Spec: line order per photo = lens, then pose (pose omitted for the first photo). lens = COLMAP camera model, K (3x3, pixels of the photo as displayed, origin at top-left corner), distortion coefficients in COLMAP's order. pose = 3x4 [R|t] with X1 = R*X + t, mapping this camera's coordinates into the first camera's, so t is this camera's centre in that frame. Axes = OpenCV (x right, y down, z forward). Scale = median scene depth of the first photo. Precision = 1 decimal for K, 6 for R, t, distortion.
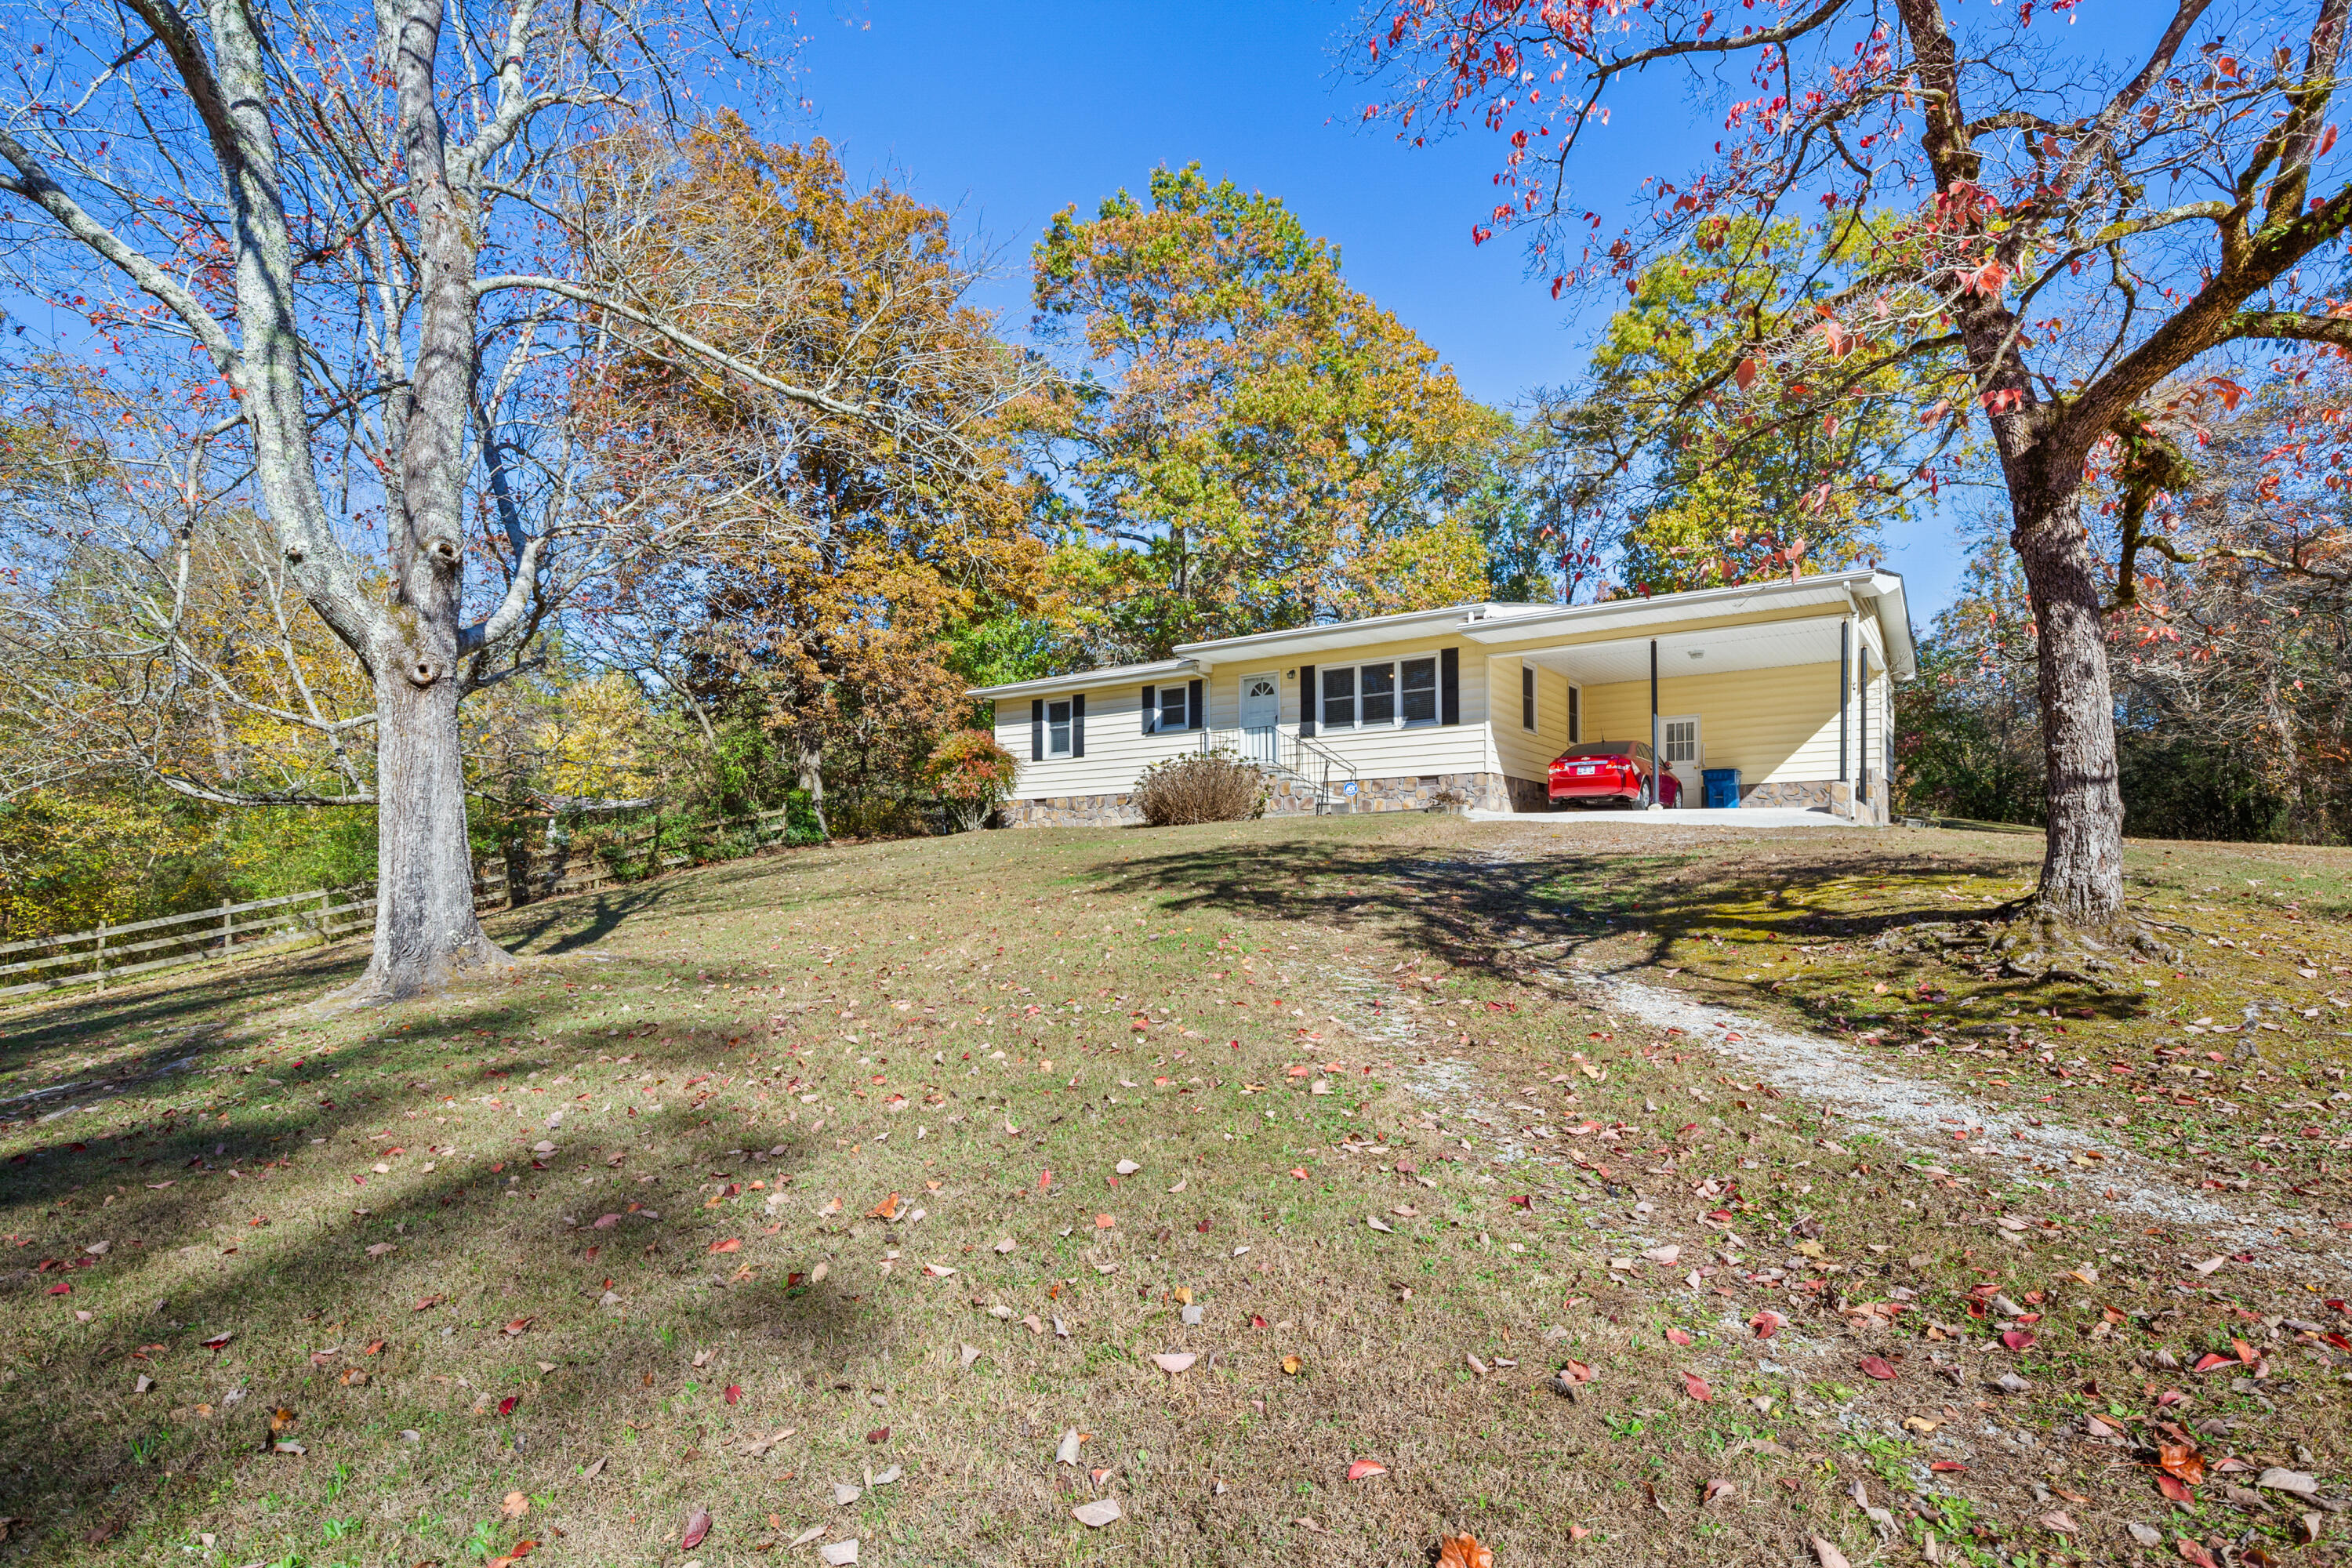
lens RADIAL K [[1182.3, 0, 1174.4], [0, 1182.3, 865.2], [0, 0, 1]] dist [-0.013827, 0.001121]
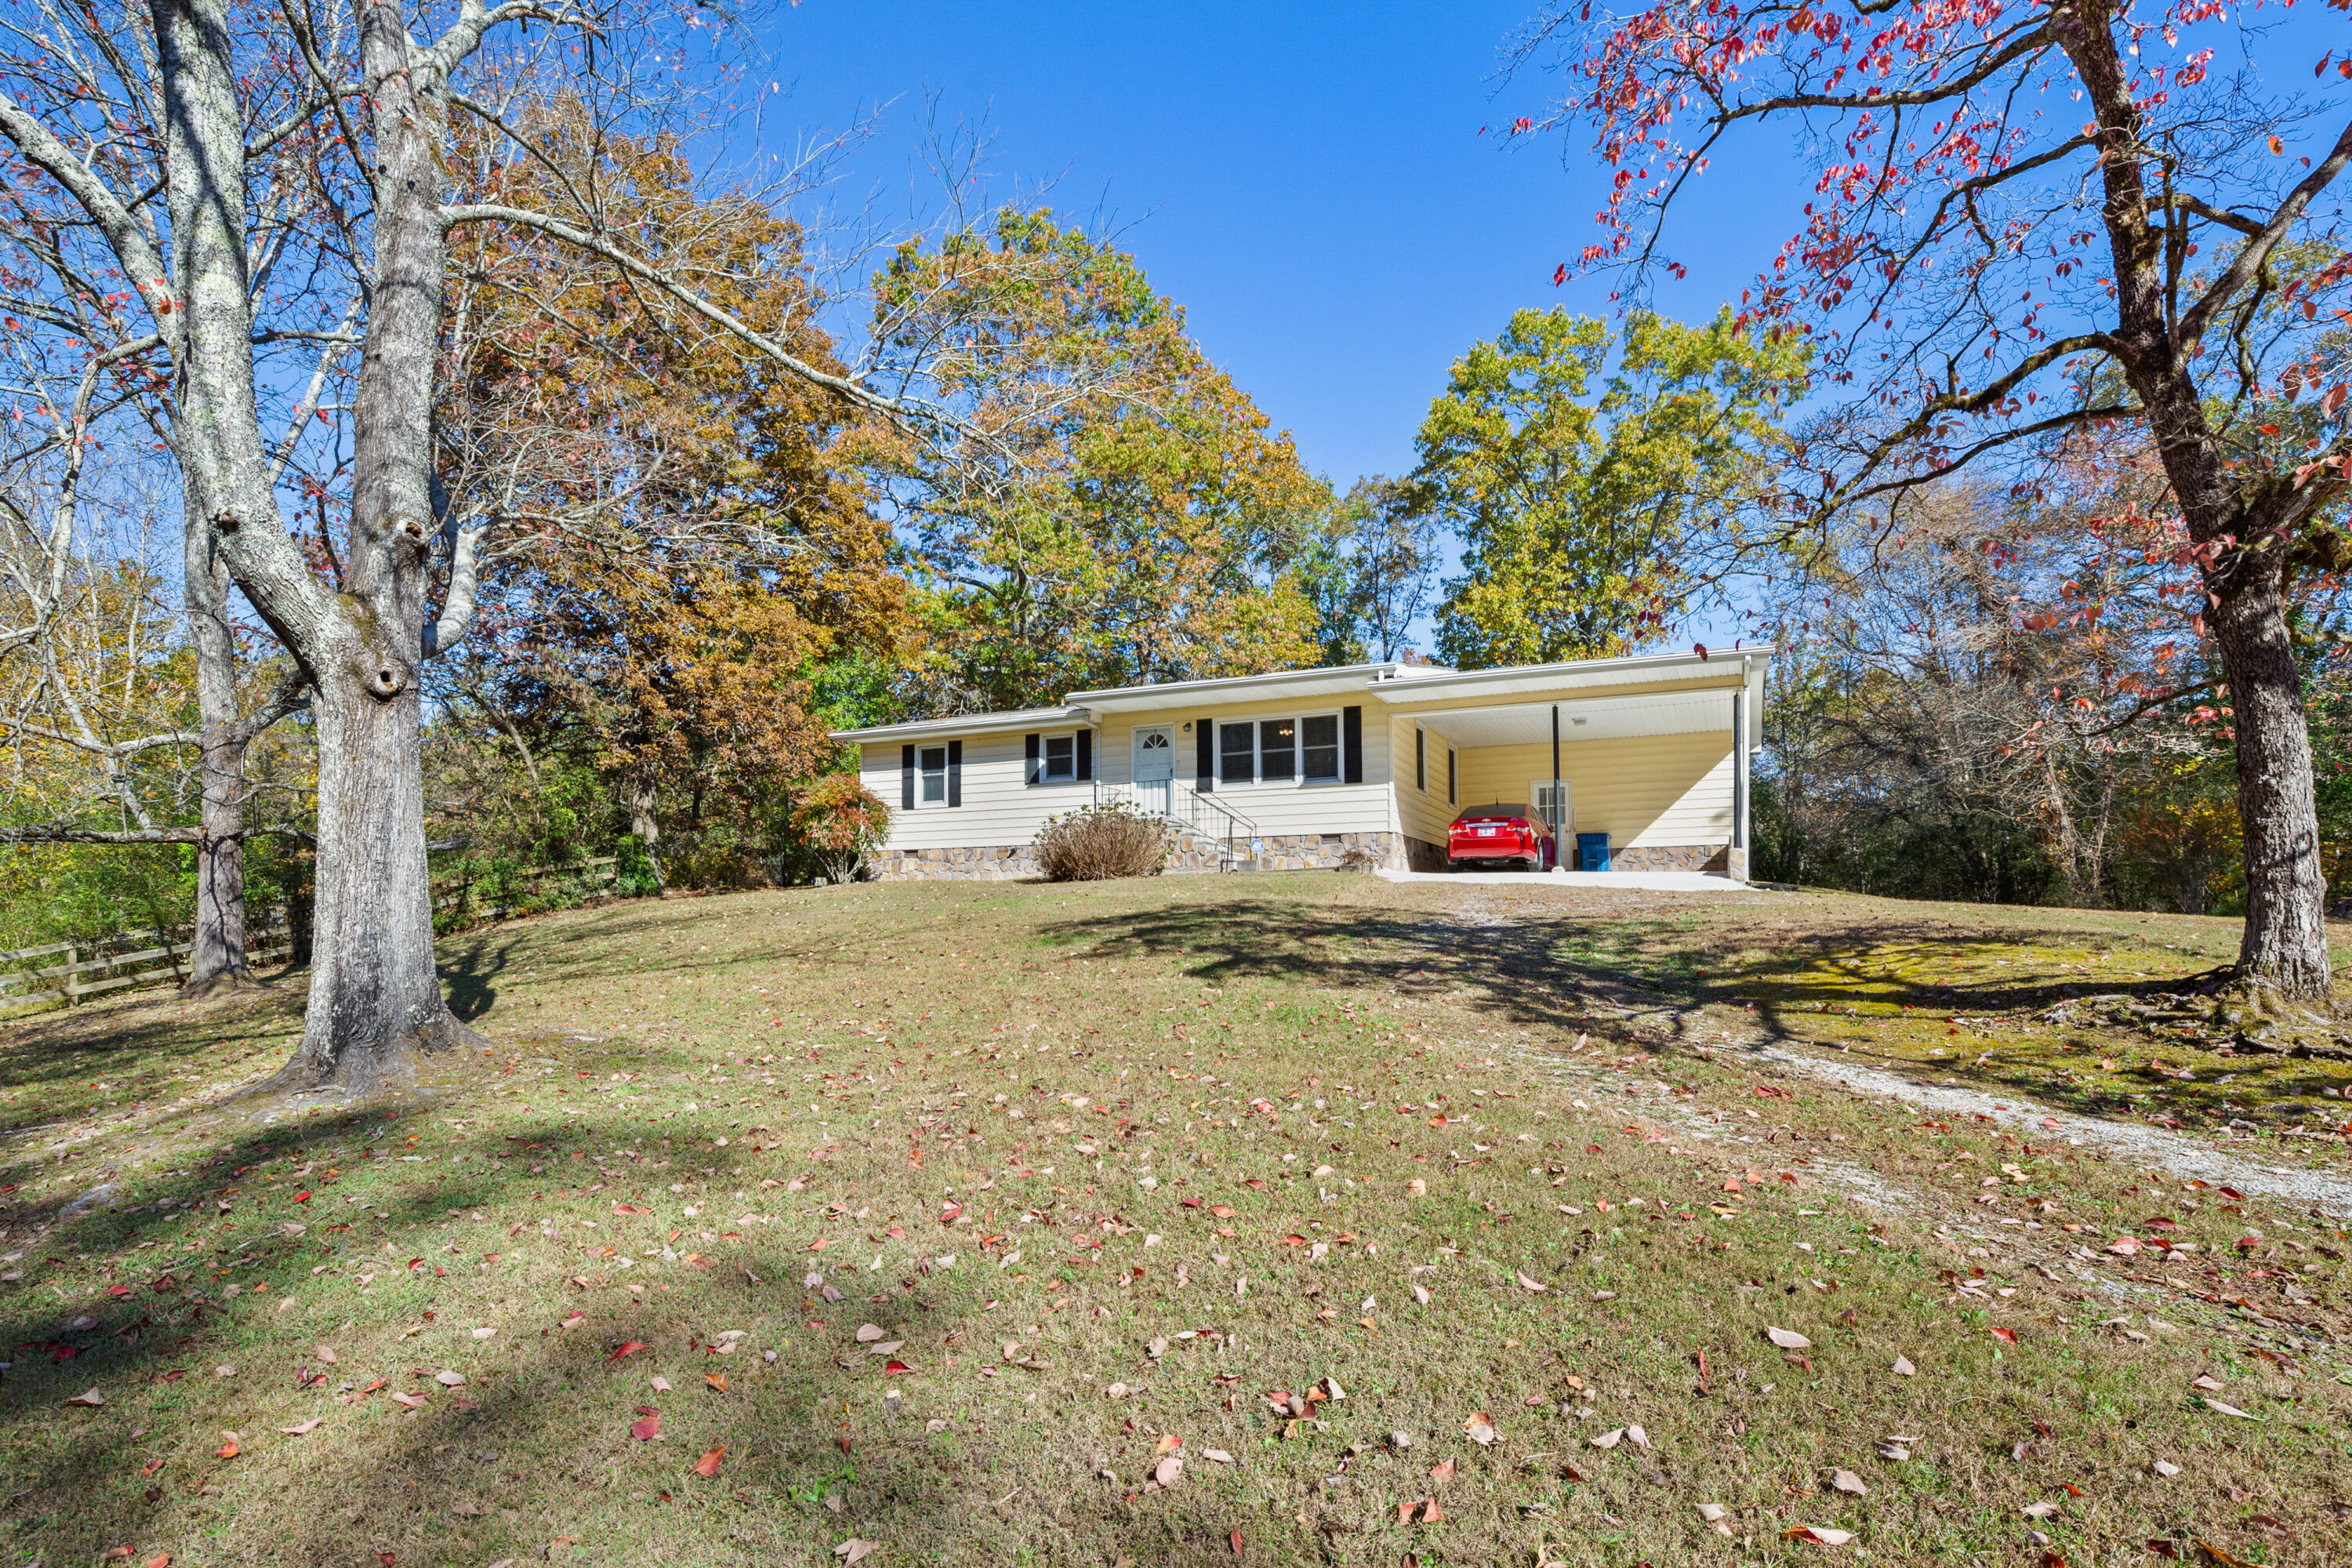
lens RADIAL K [[1173.2, 0, 1155.1], [0, 1173.2, 904.8], [0, 0, 1]] dist [-0.009171, -0.001507]
pose [[0.986425, 0.010389, 0.163883, -0.081644], [-0.008510, 0.999890, -0.012163, -0.002104], [-0.163991, 0.010603, 0.986405, 0.042581]]
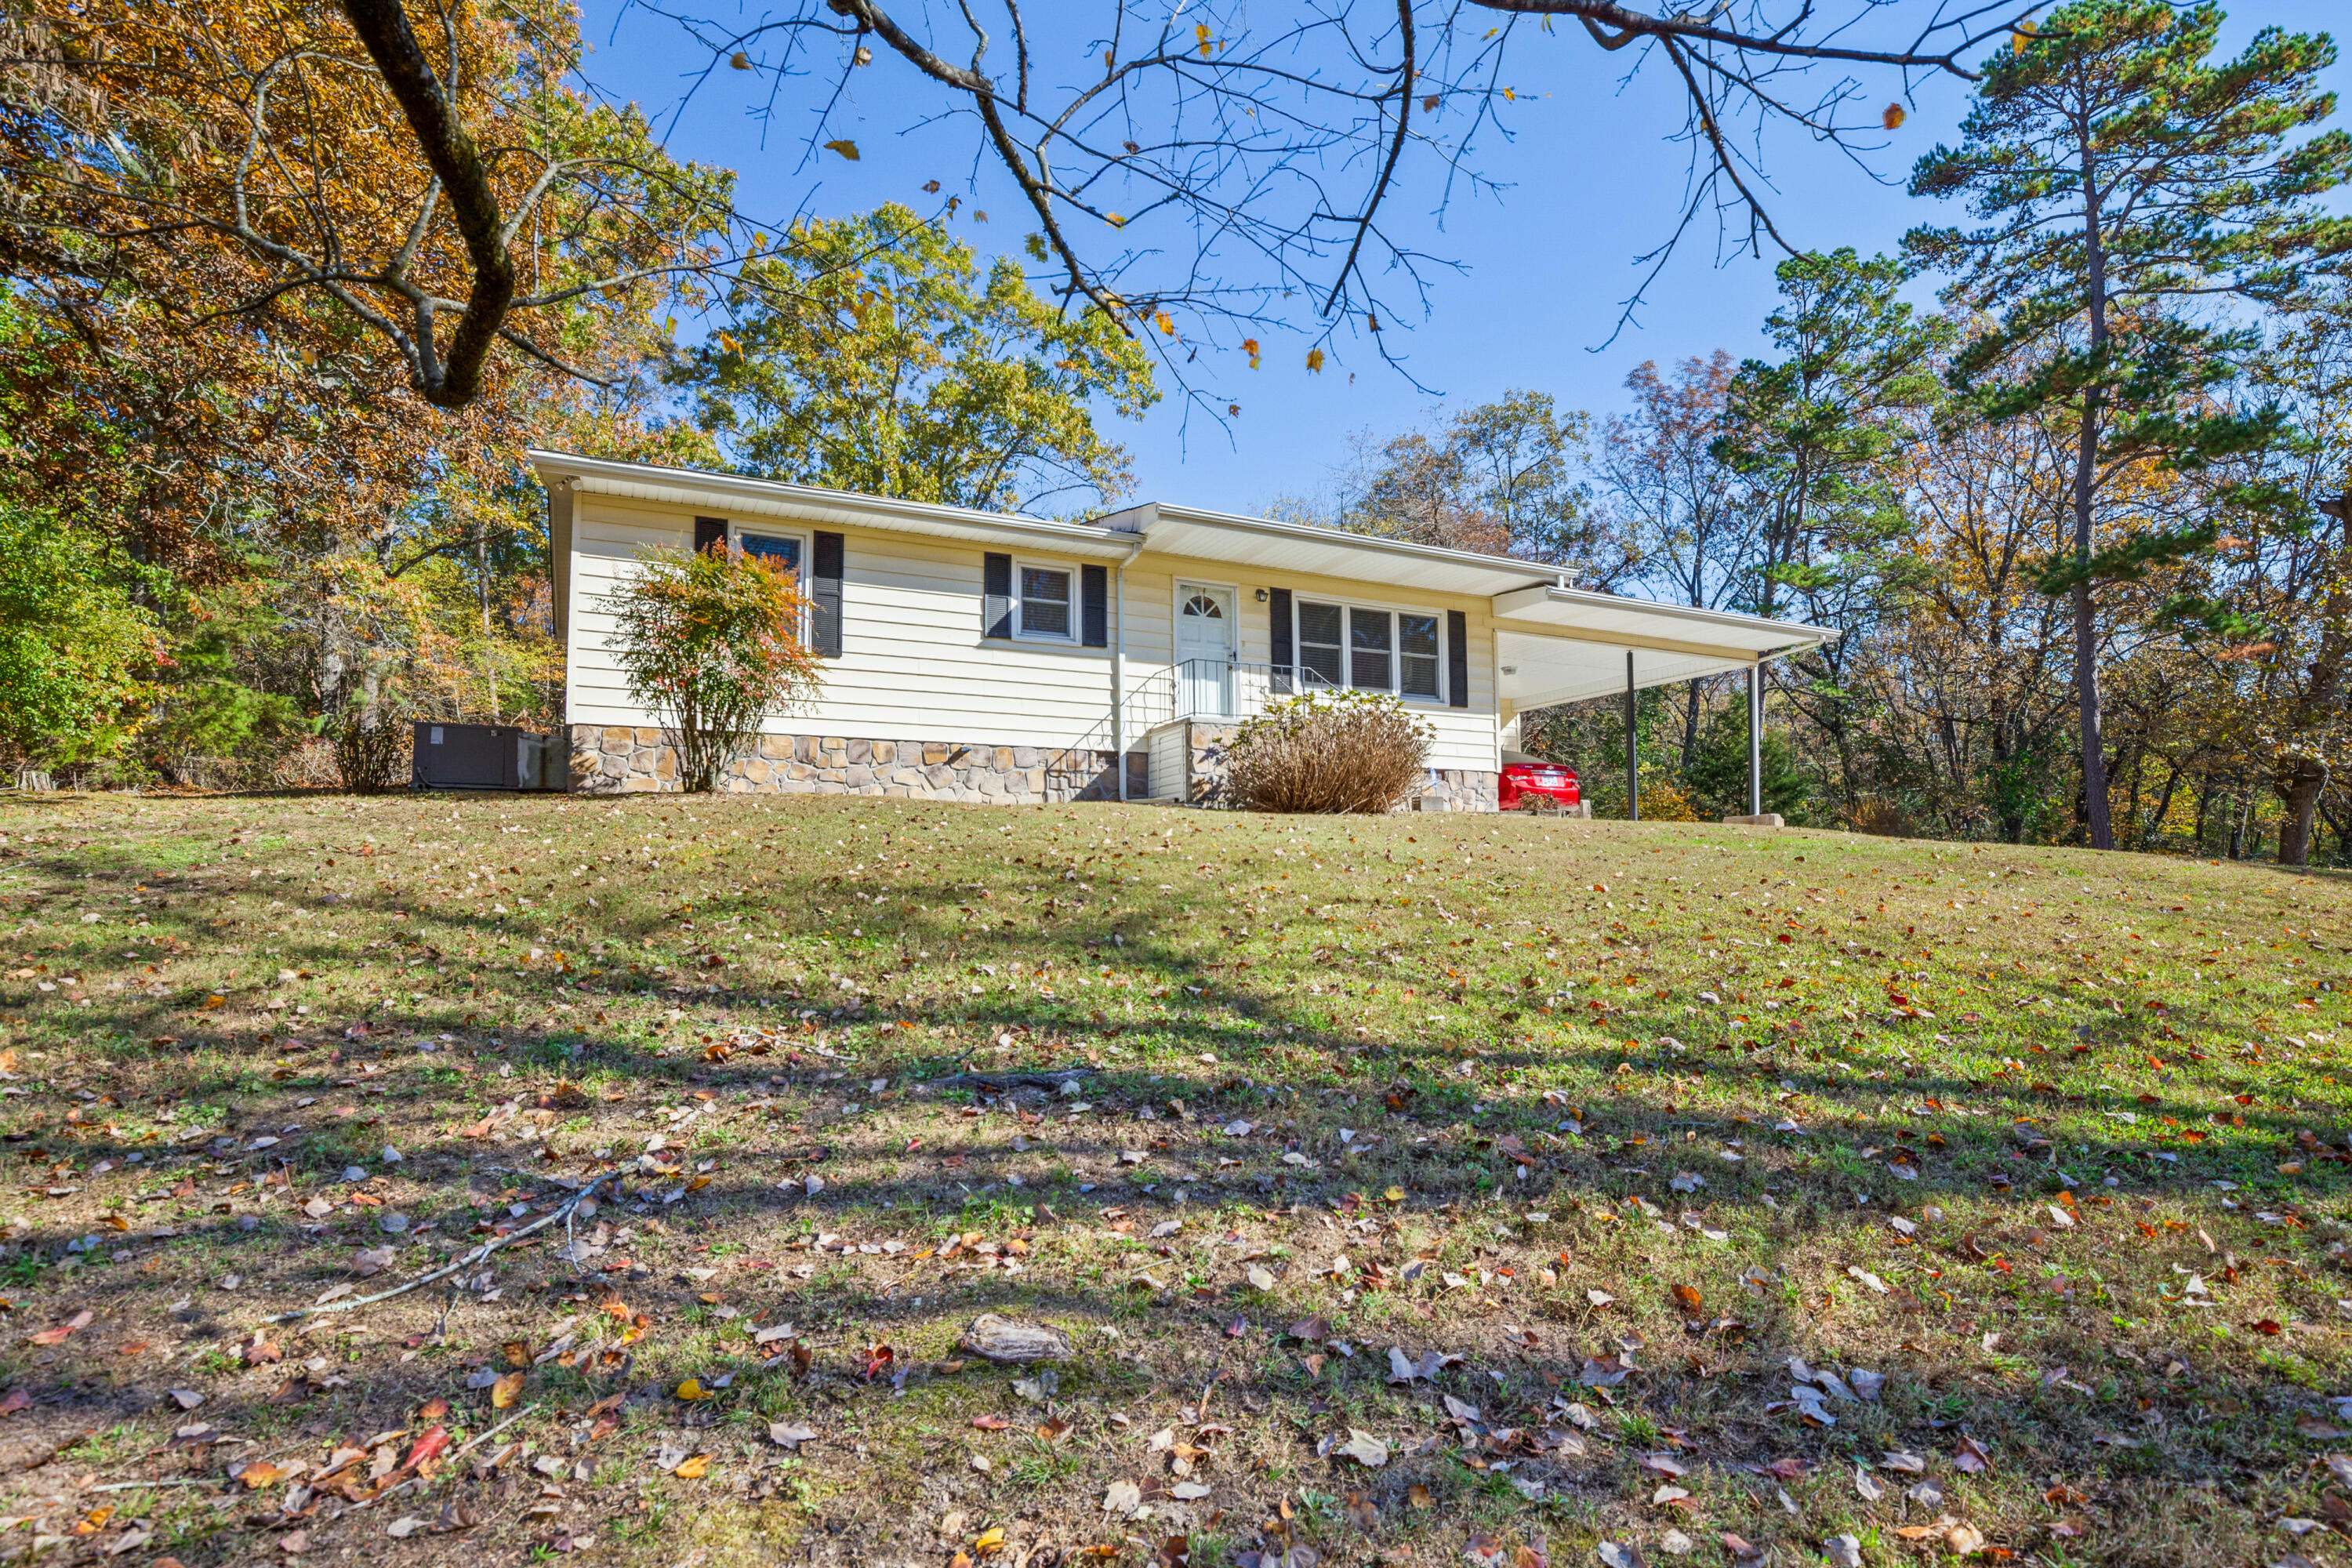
lens RADIAL K [[1173.2, 0, 1155.1], [0, 1173.2, 904.8], [0, 0, 1]] dist [-0.009171, -0.001507]
pose [[0.485784, -0.003836, 0.874070, -0.481680], [-0.010617, 0.999891, 0.010289, 0.006341], [-0.874014, -0.014278, 0.485691, 0.690988]]
